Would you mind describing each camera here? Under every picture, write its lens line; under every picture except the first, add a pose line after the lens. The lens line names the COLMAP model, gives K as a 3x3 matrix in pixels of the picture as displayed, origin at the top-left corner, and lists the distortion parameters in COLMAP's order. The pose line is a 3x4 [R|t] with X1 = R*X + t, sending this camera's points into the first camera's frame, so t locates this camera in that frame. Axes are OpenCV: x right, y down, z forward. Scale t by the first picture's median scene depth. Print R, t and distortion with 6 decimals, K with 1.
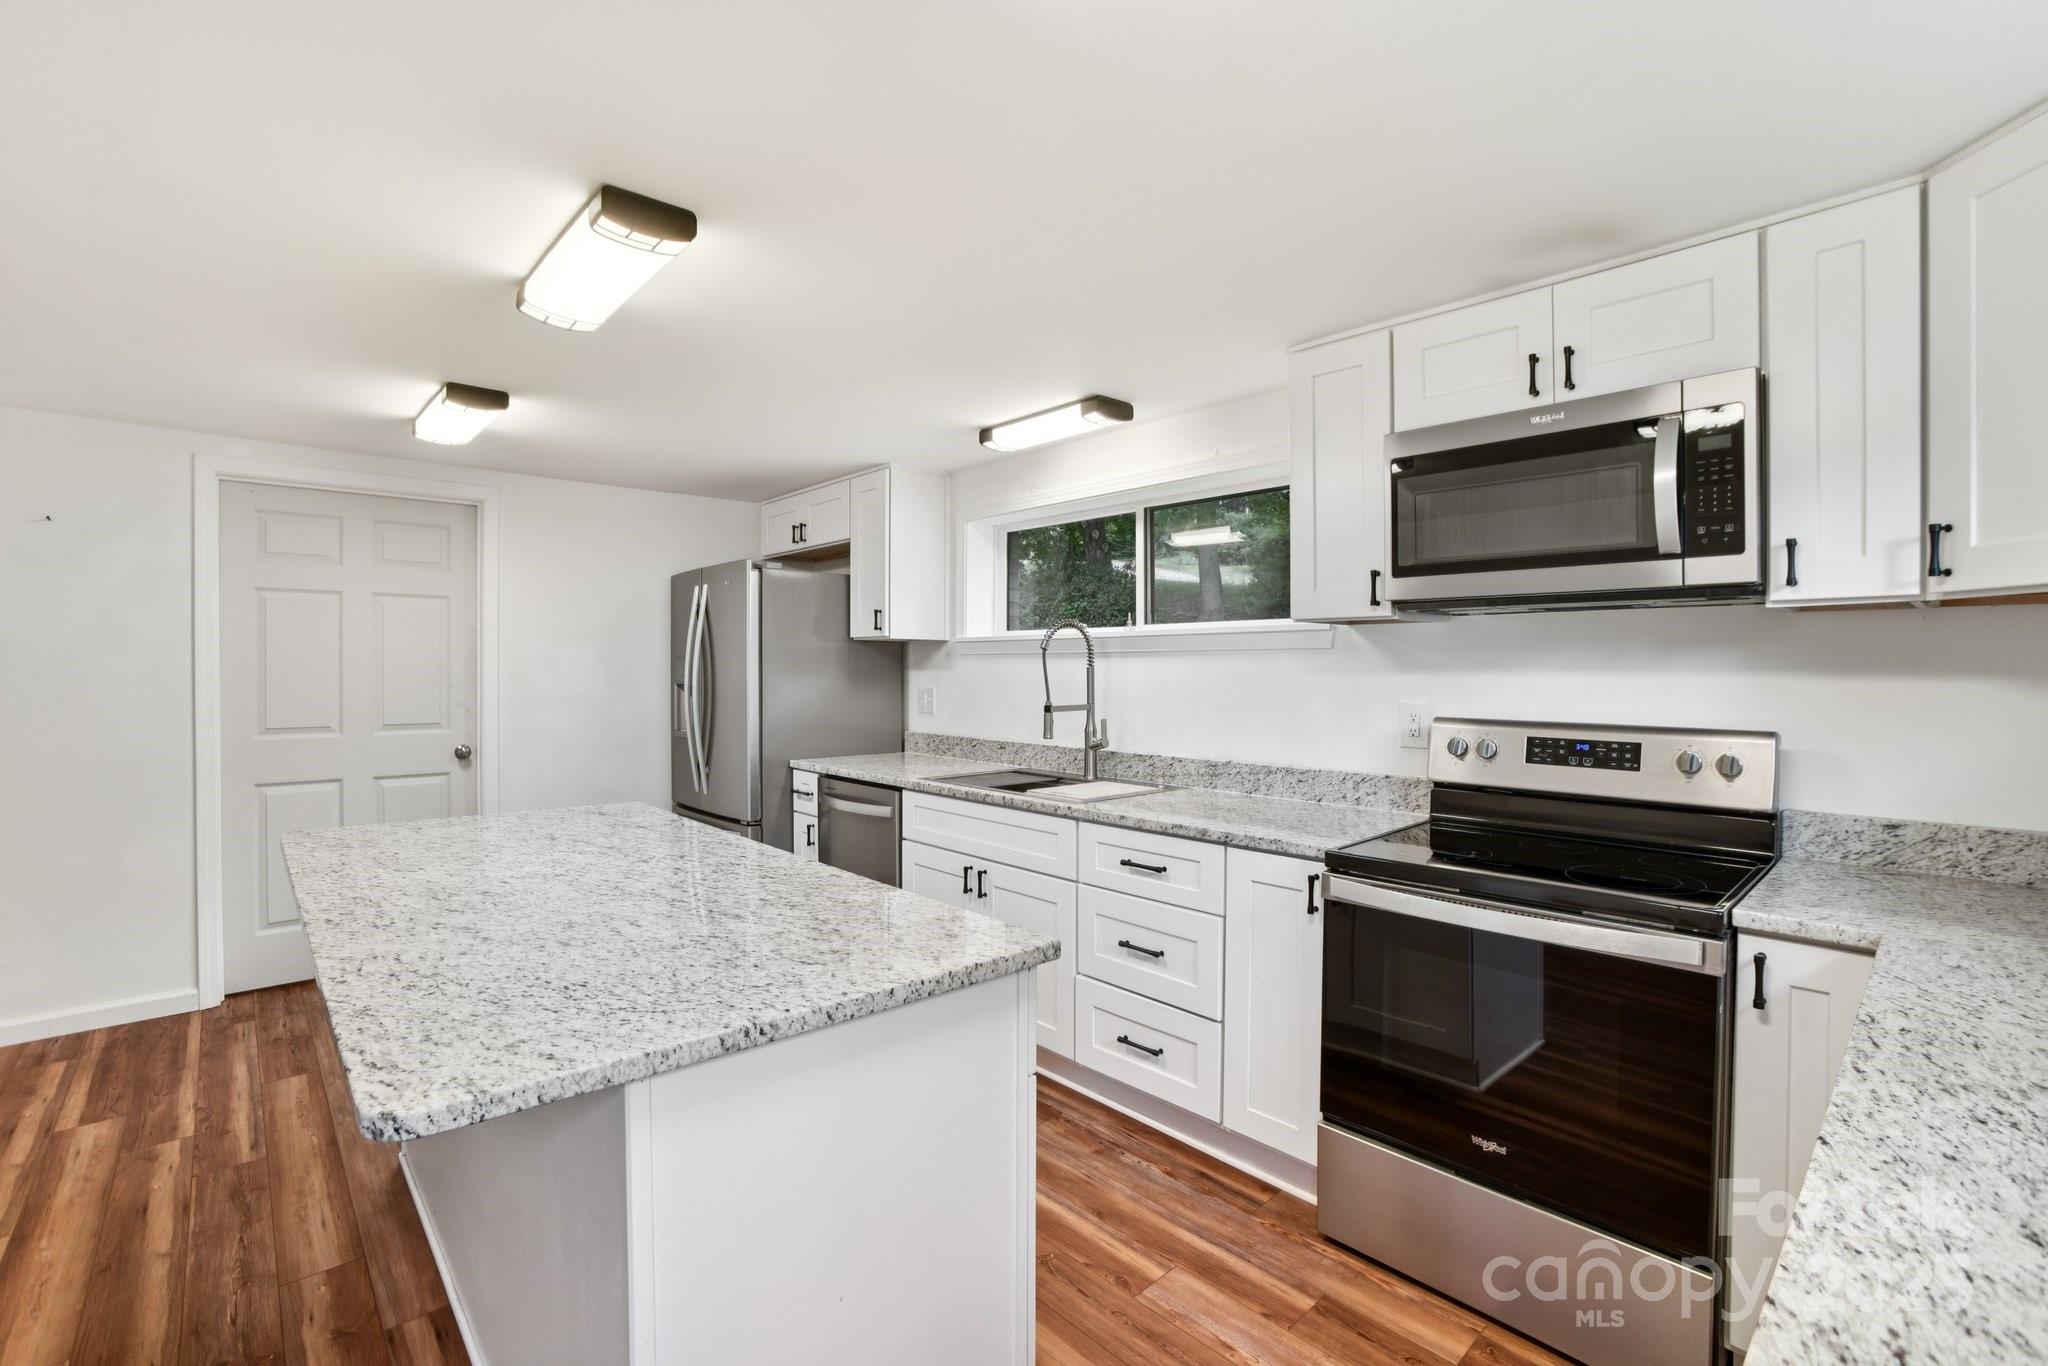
lens RADIAL K [[914.0, 0, 1027.7], [0, 914.0, 677.5], [0, 0, 1]] dist [-0.059660, 0.017458]
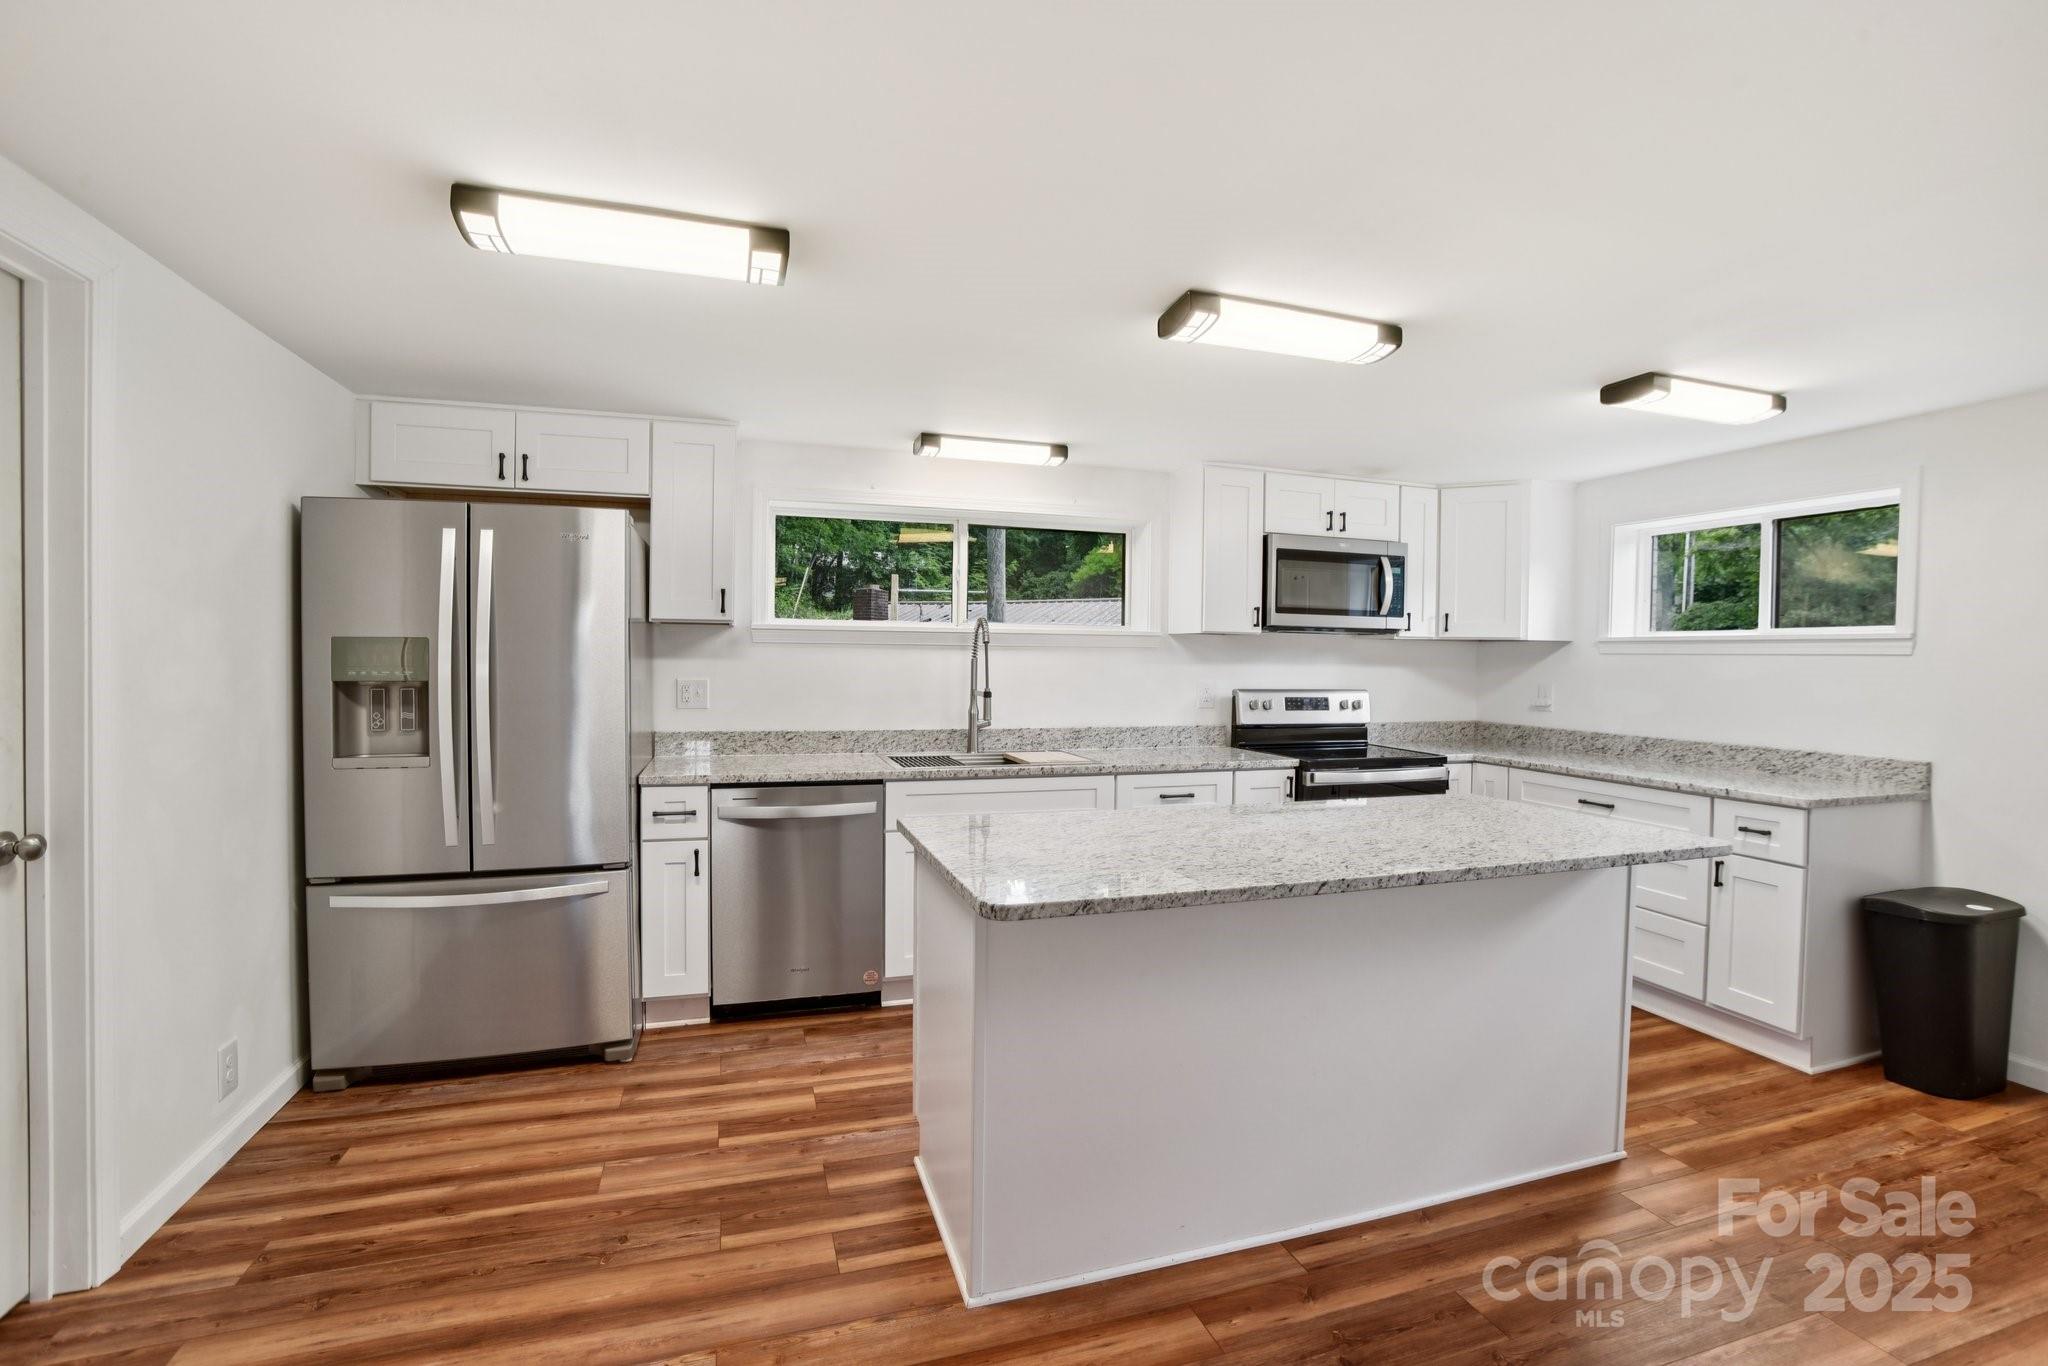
lens RADIAL K [[914.0, 0, 1041.3], [0, 914.0, 683.2], [0, 0, 1]] dist [-0.059660, 0.017458]
pose [[0.409939, -0.023443, 0.911812, -1.251506], [-0.000820, 0.999660, 0.026071, -0.013288], [-0.912113, -0.011435, 0.409780, 0.572207]]
